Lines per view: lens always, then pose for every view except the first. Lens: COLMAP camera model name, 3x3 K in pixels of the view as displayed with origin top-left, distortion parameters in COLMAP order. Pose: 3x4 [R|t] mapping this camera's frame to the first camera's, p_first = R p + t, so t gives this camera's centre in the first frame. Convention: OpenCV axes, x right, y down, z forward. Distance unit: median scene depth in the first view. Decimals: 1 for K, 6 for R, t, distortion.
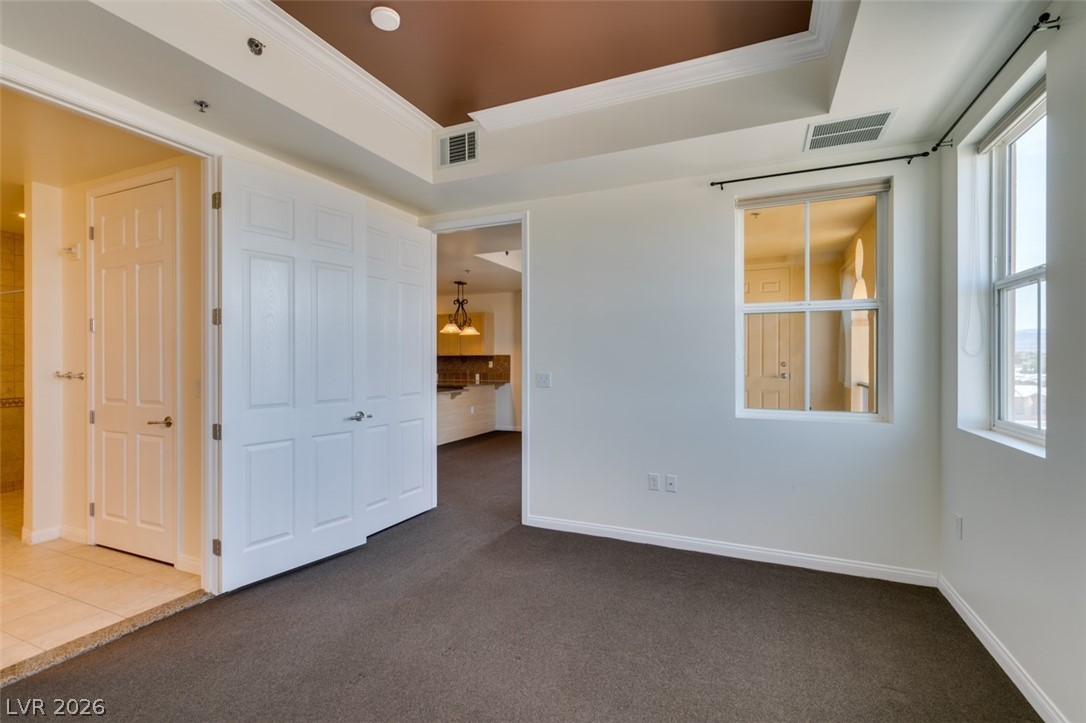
lens RADIAL K [[492.0, 0, 542.3], [0, 492.0, 358.4], [0, 0, 1]] dist [0.003108, 0.000555]
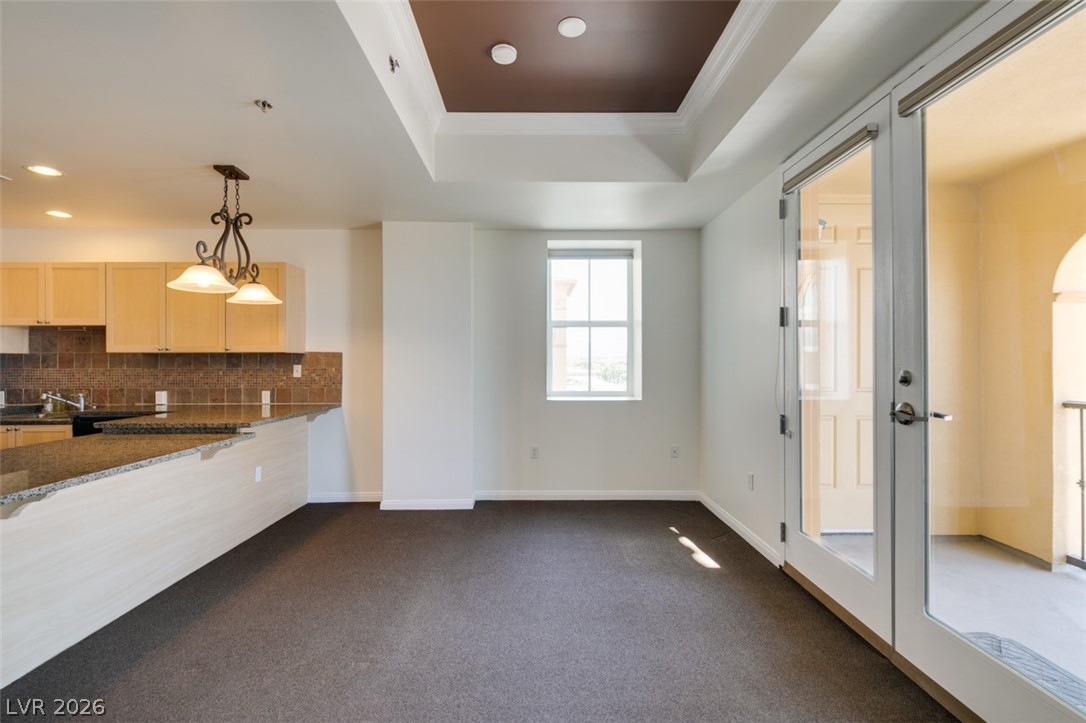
lens RADIAL K [[485.6, 0, 541.8], [0, 485.6, 359.0], [0, 0, 1]] dist [0.004533, -0.000341]
pose [[0.907914, 0.004326, 0.419133, -0.087990], [-0.001713, 0.999977, -0.006611, 0.002788], [-0.419152, 0.005285, 0.907901, 0.457632]]
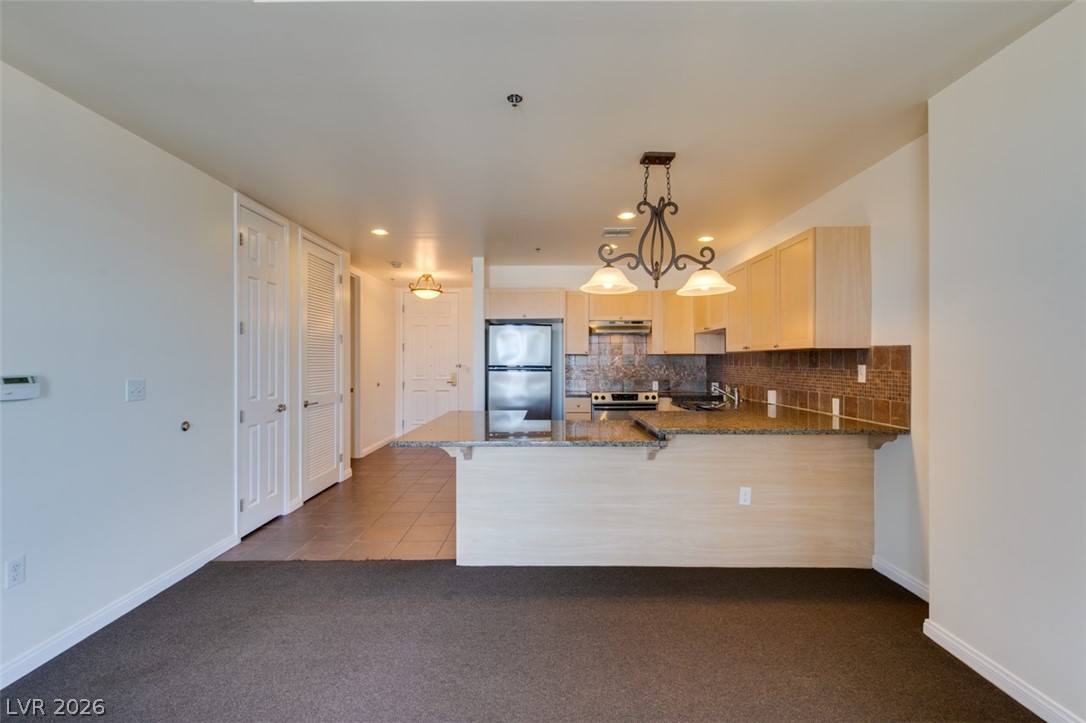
lens RADIAL K [[485.6, 0, 541.8], [0, 485.6, 359.0], [0, 0, 1]] dist [0.004533, -0.000341]
pose [[0.399245, -0.000942, -0.916844, 0.122260], [0.001322, 0.999999, -0.000452, 0.001493], [0.916843, -0.001031, 0.399246, 0.664385]]
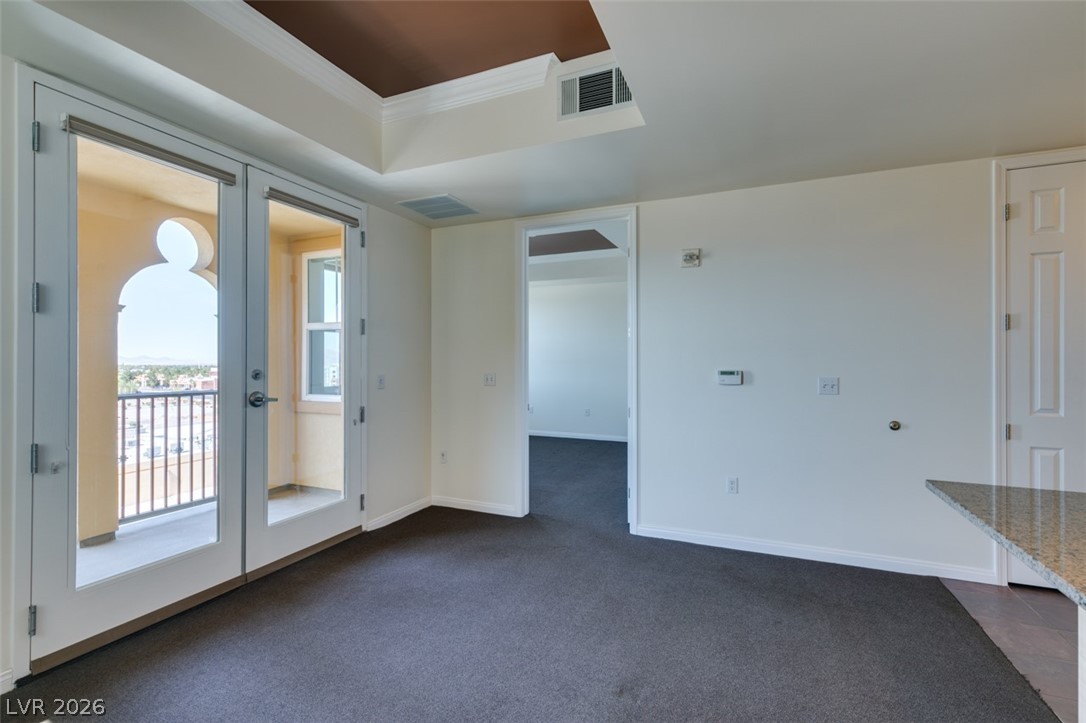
lens RADIAL K [[489.6, 0, 542.0], [0, 489.6, 358.8], [0, 0, 1]] dist [0.003282, 0.000371]
pose [[-0.999973, 0.001455, -0.007263, -0.029047], [0.001471, 0.999997, -0.002165, 0.000247], [0.007259, -0.002175, -0.999971, 0.917386]]
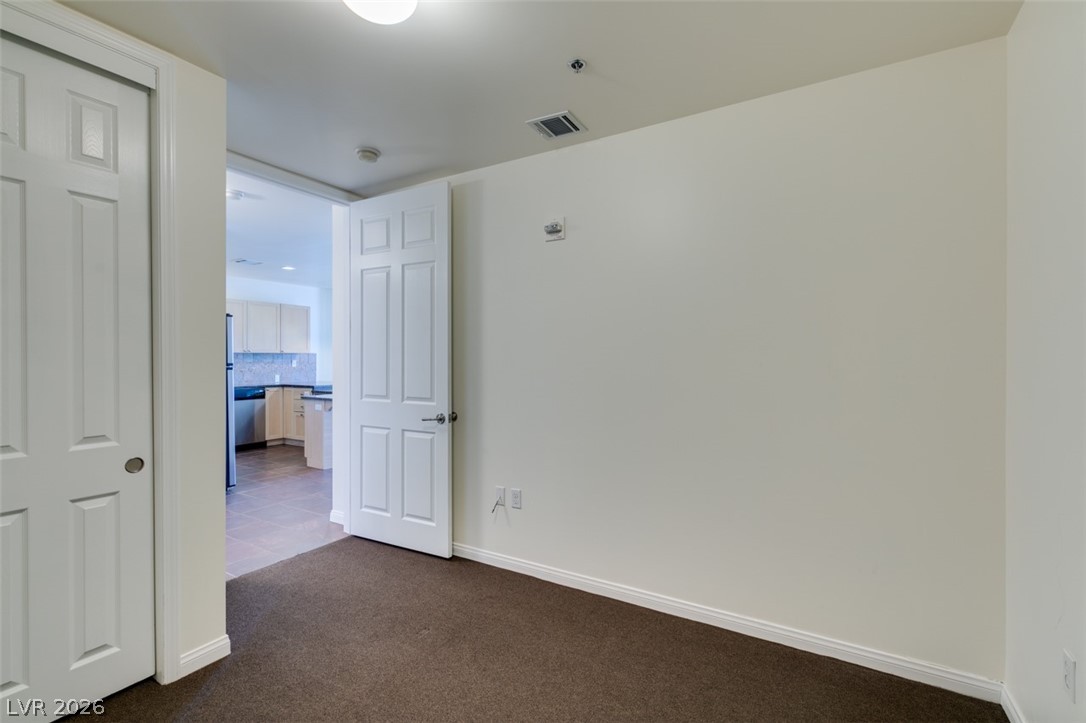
lens RADIAL K [[492.0, 0, 542.3], [0, 492.0, 358.4], [0, 0, 1]] dist [0.003108, 0.000555]
pose [[0.127789, 0.002999, 0.991797, -0.951220], [0.001482, 0.999994, -0.003215, 0.006721], [-0.991800, 0.001881, 0.127784, 0.443886]]
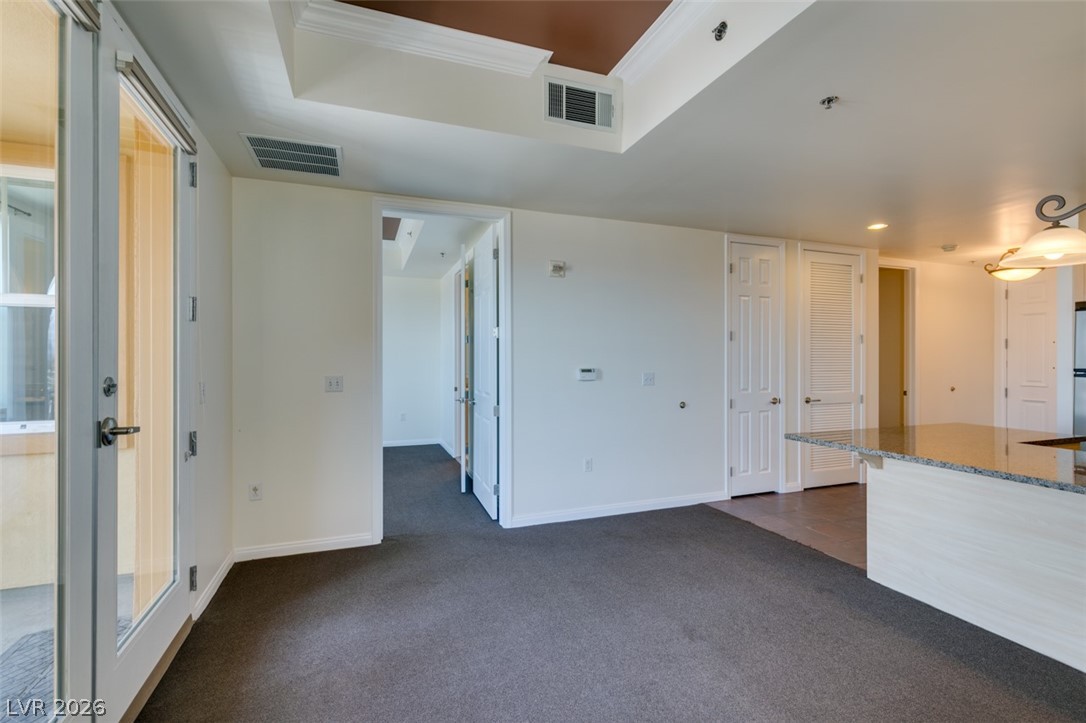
lens RADIAL K [[489.6, 0, 542.0], [0, 489.6, 358.8], [0, 0, 1]] dist [0.003282, 0.000371]
pose [[-0.716145, 0.001051, -0.697950, 0.169557], [0.001493, 0.999999, -0.000027, -0.000207], [0.697950, -0.001062, -0.716146, 0.830310]]
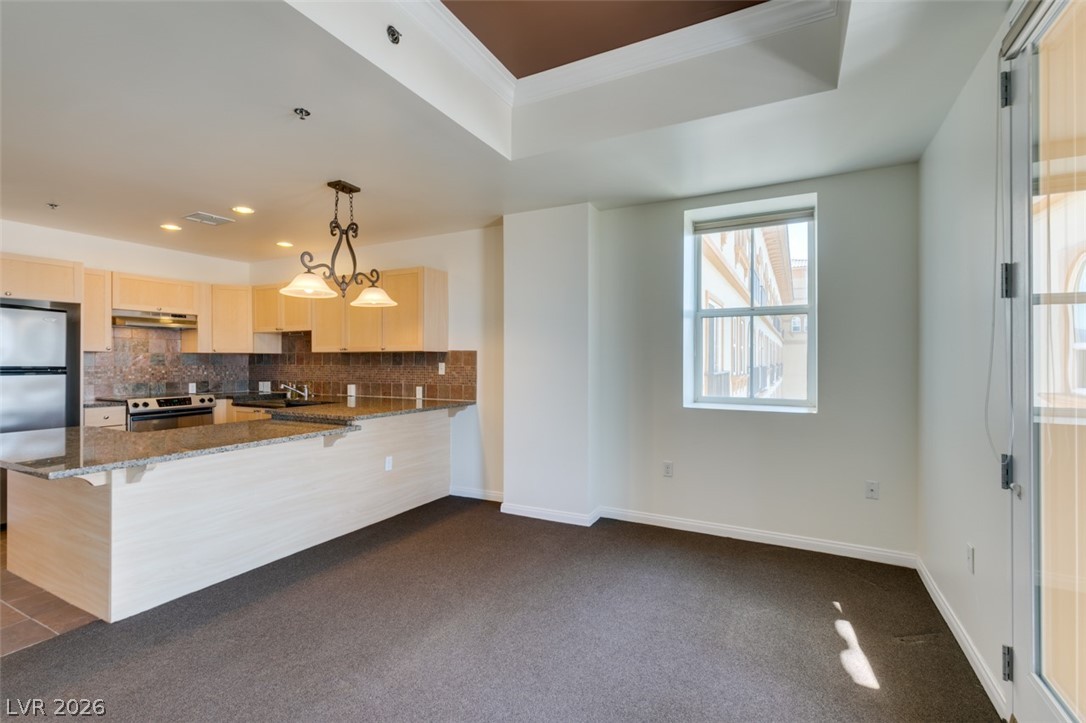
lens RADIAL K [[492.0, 0, 542.3], [0, 492.0, 358.4], [0, 0, 1]] dist [0.003108, 0.000555]
pose [[0.998154, 0.002494, -0.060689, 0.034378], [-0.002684, 0.999992, -0.003047, 0.002463], [0.060681, 0.003204, 0.998152, 0.490223]]
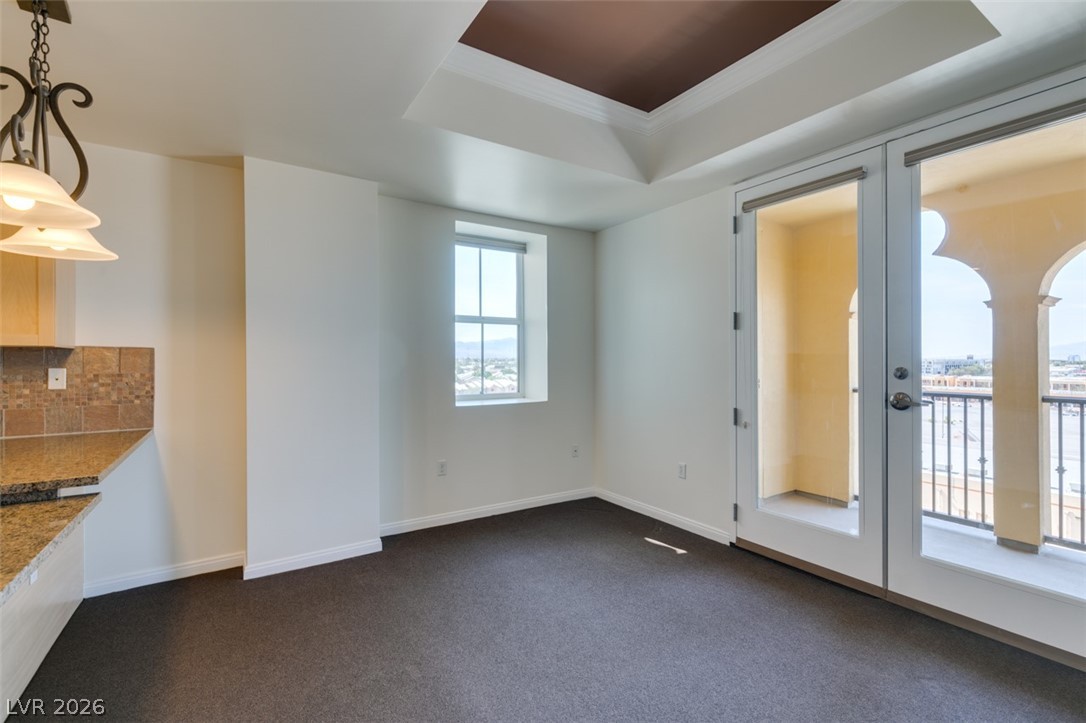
lens RADIAL K [[486.8, 0, 543.0], [0, 486.8, 361.5], [0, 0, 1]] dist [0.003353, 0.000112]
pose [[0.544884, -0.000191, 0.838511, -0.193787], [0.002129, 0.999997, -0.001156, 0.002779], [-0.838509, 0.002415, 0.544883, 0.610693]]
